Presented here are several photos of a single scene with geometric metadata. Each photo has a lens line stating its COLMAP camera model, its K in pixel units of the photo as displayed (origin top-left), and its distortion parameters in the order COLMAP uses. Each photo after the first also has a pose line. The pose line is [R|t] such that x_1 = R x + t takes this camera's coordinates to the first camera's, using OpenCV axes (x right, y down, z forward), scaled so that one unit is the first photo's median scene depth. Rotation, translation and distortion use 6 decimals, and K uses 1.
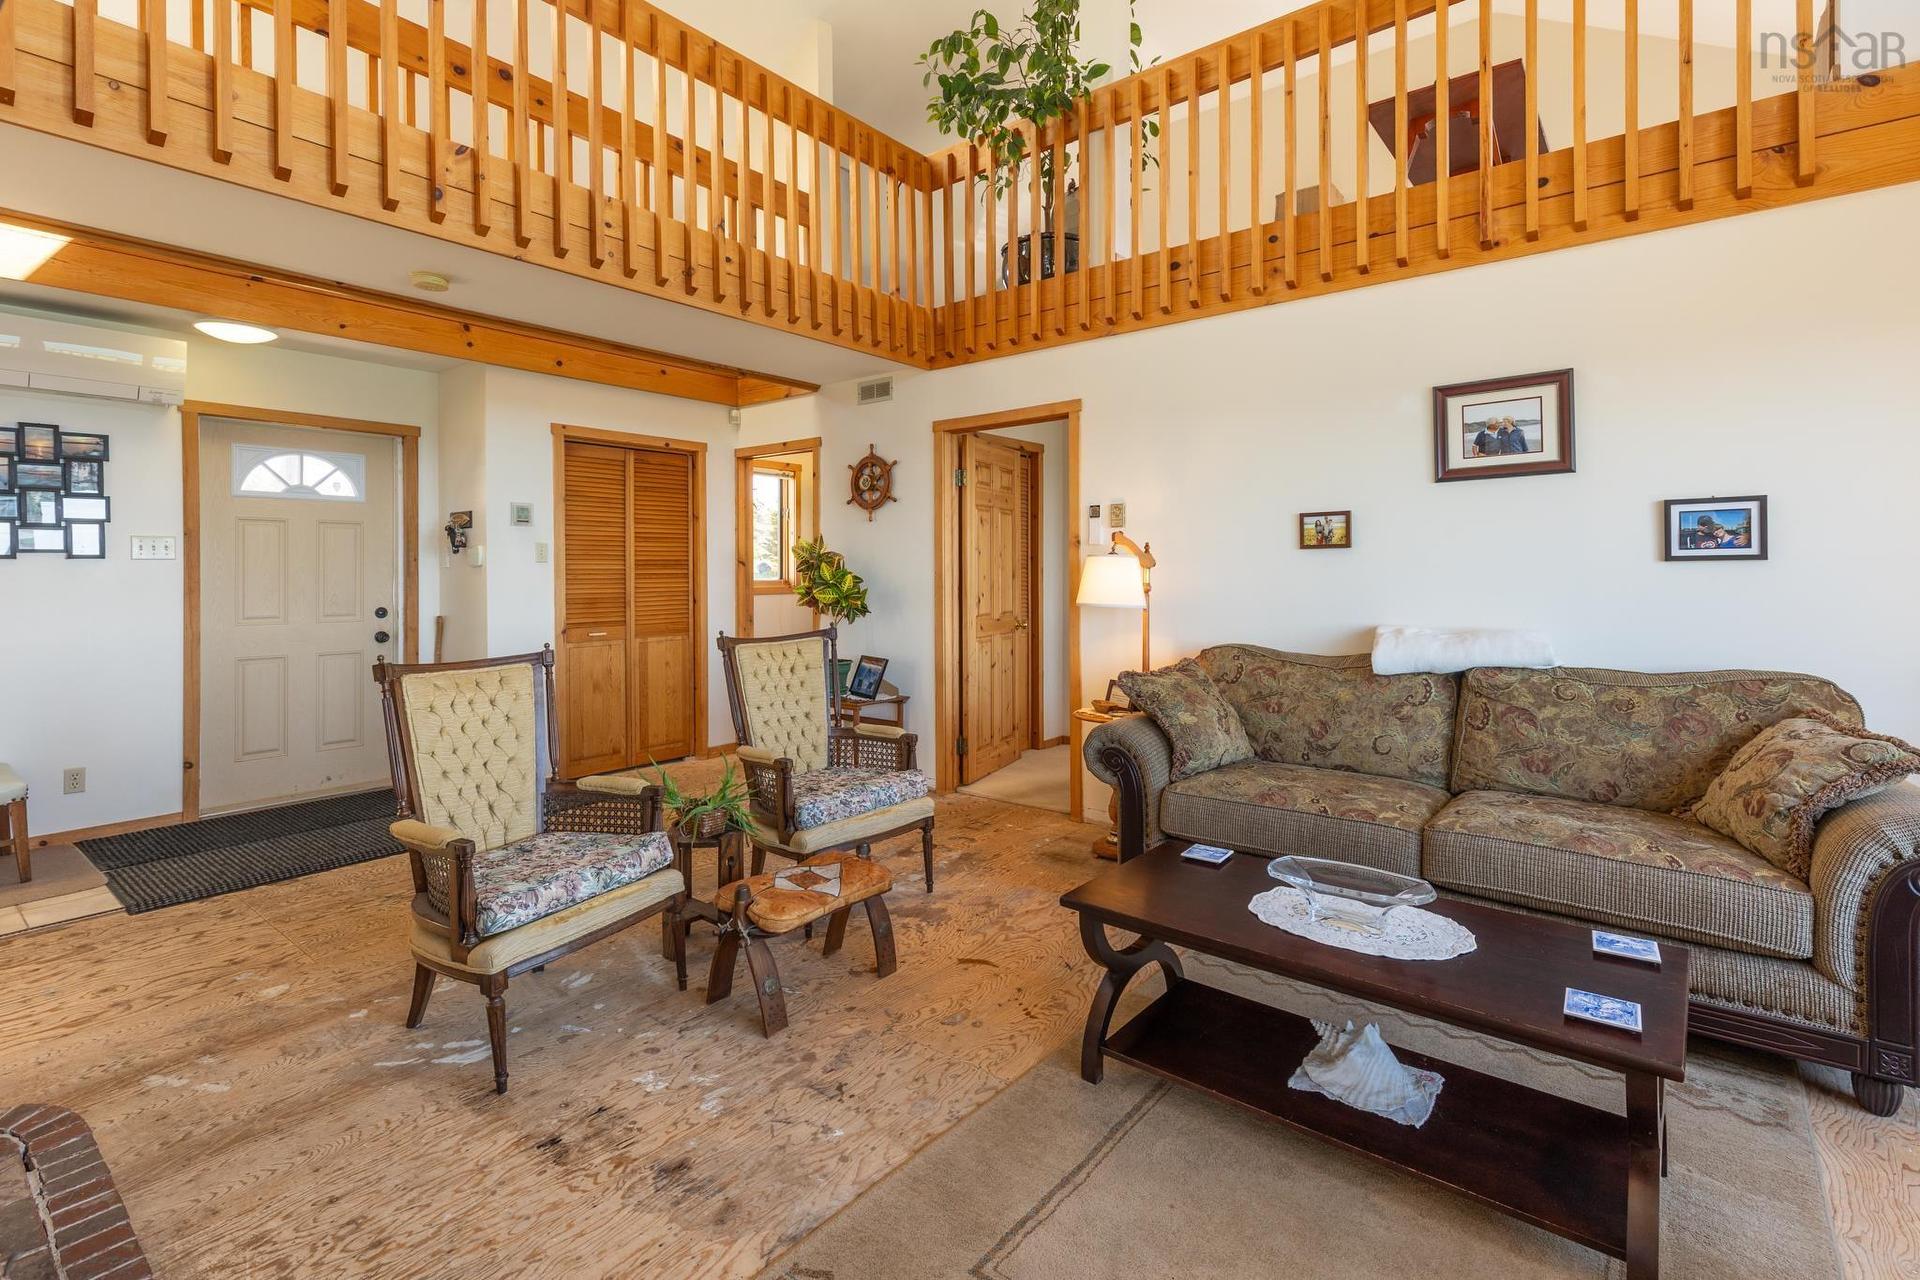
lens RADIAL K [[894.5, 0, 950.7], [0, 894.5, 574.8], [0, 0, 1]] dist [0.000888, 0.000277]
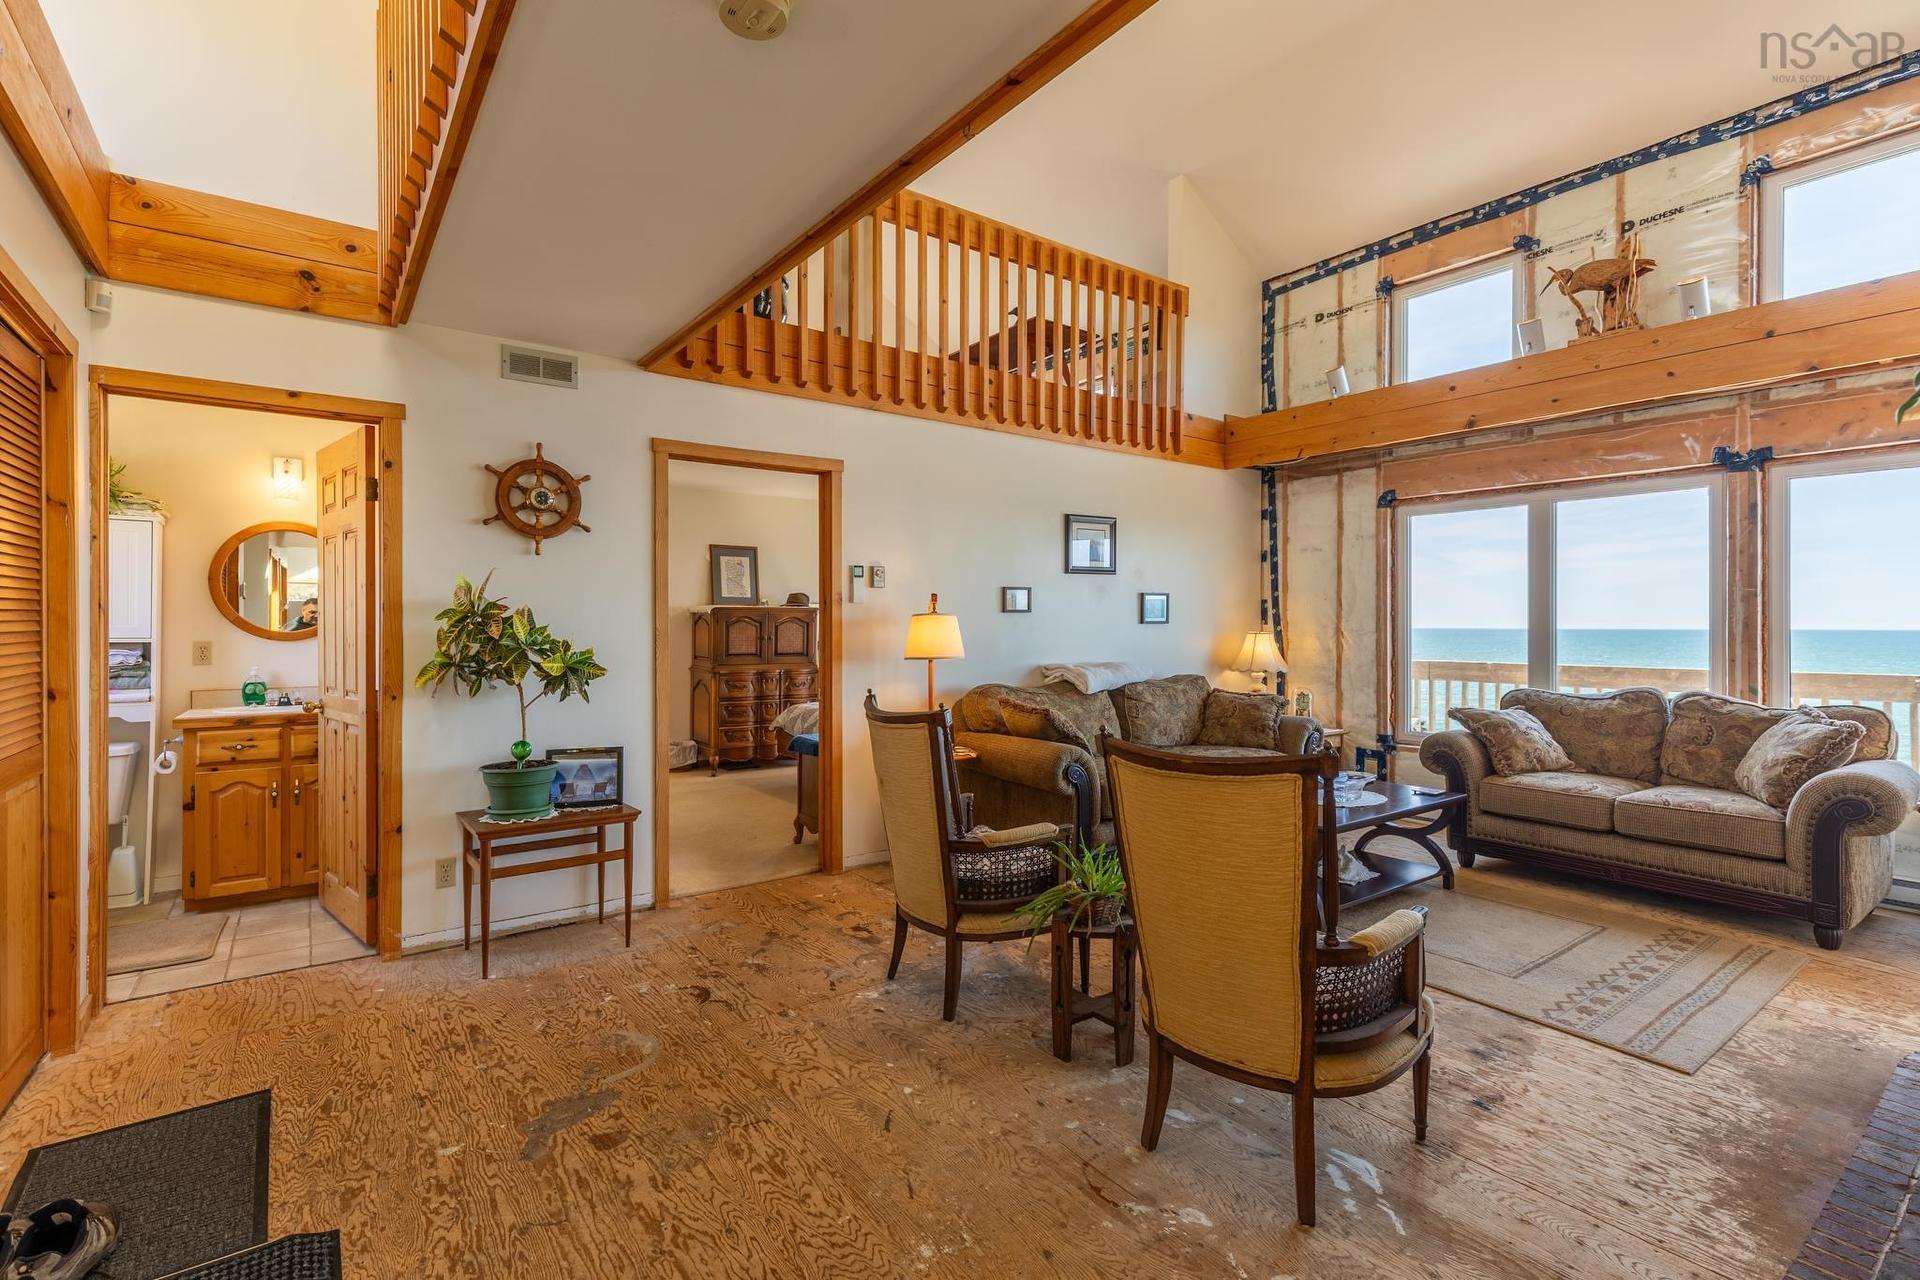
lens RADIAL K [[857.3, 0, 960.0], [0, 857.3, 640.0], [0, 0, 1]] dist [-0.002290, -0.000274]
pose [[0.256717, -0.013369, 0.966394, -0.791231], [-0.000293, 0.999903, 0.013911, -0.004106], [-0.966487, -0.003854, 0.256688, 0.631105]]
